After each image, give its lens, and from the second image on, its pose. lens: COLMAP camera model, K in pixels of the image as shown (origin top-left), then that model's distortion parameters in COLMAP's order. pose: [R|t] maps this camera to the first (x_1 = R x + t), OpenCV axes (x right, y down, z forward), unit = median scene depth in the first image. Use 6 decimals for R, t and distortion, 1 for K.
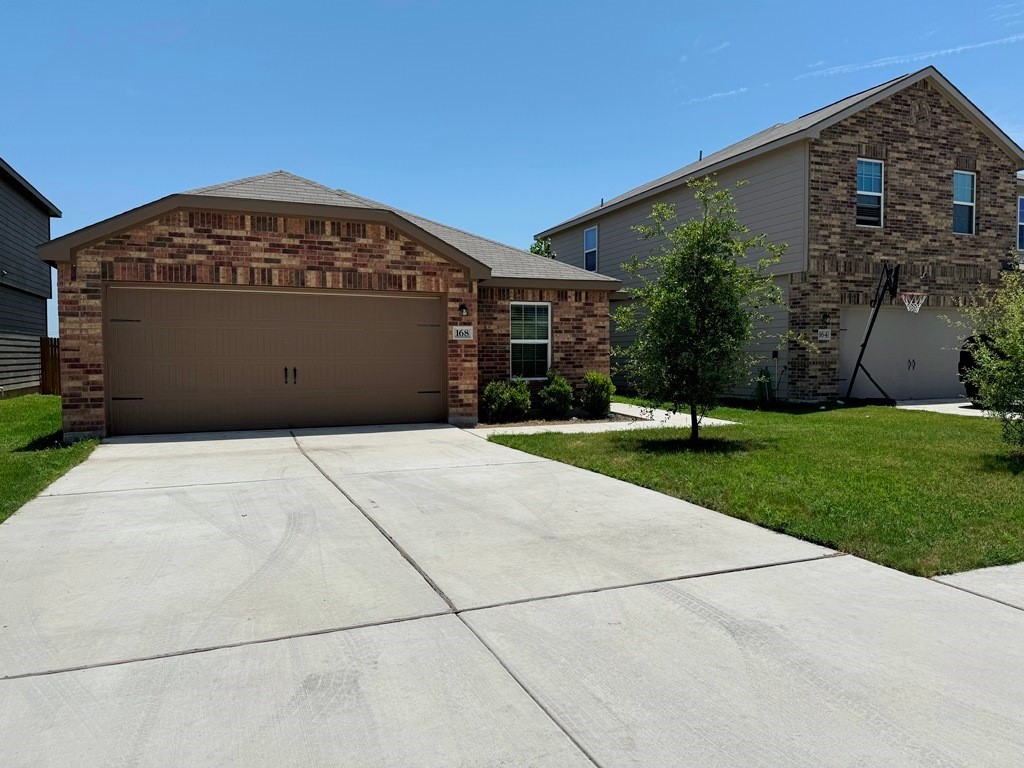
lens RADIAL K [[722.4, 0, 517.2], [0, 722.4, 377.1], [0, 0, 1]] dist [0.053156, -0.062554]
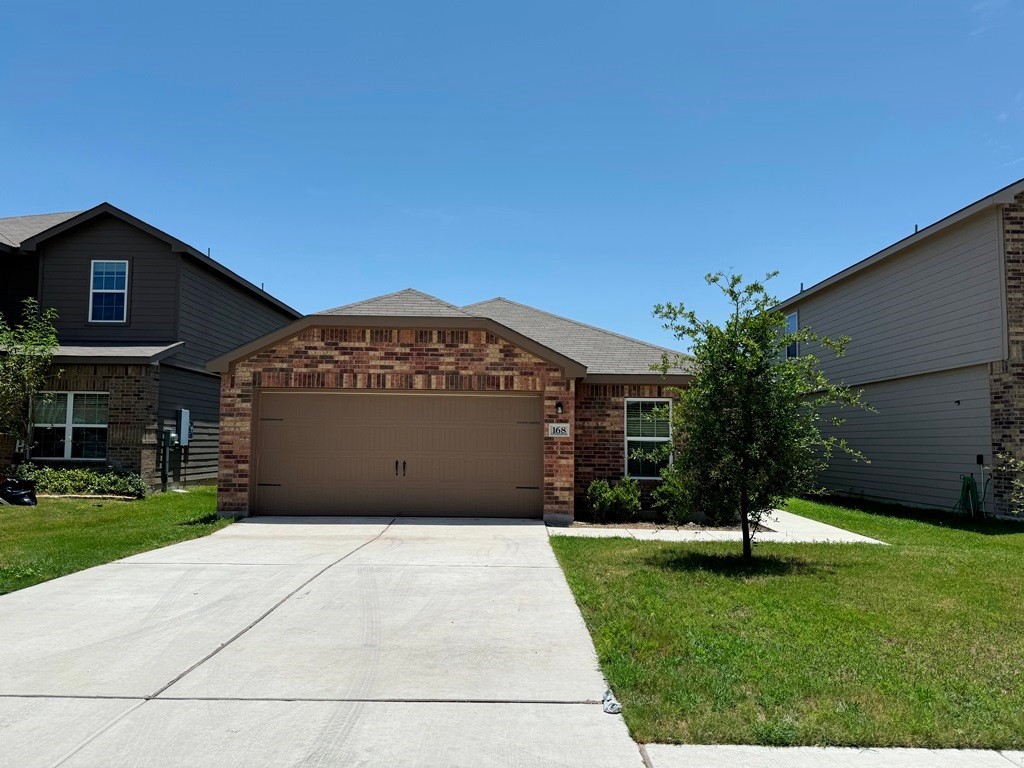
lens RADIAL K [[722.4, 0, 513.0], [0, 722.4, 357.3], [0, 0, 1]] dist [0.053156, -0.062554]
pose [[0.921411, -0.028875, -0.387516, 0.292667], [-0.028553, 0.989509, -0.141624, -0.018927], [0.387540, 0.141559, 0.910919, 0.035327]]
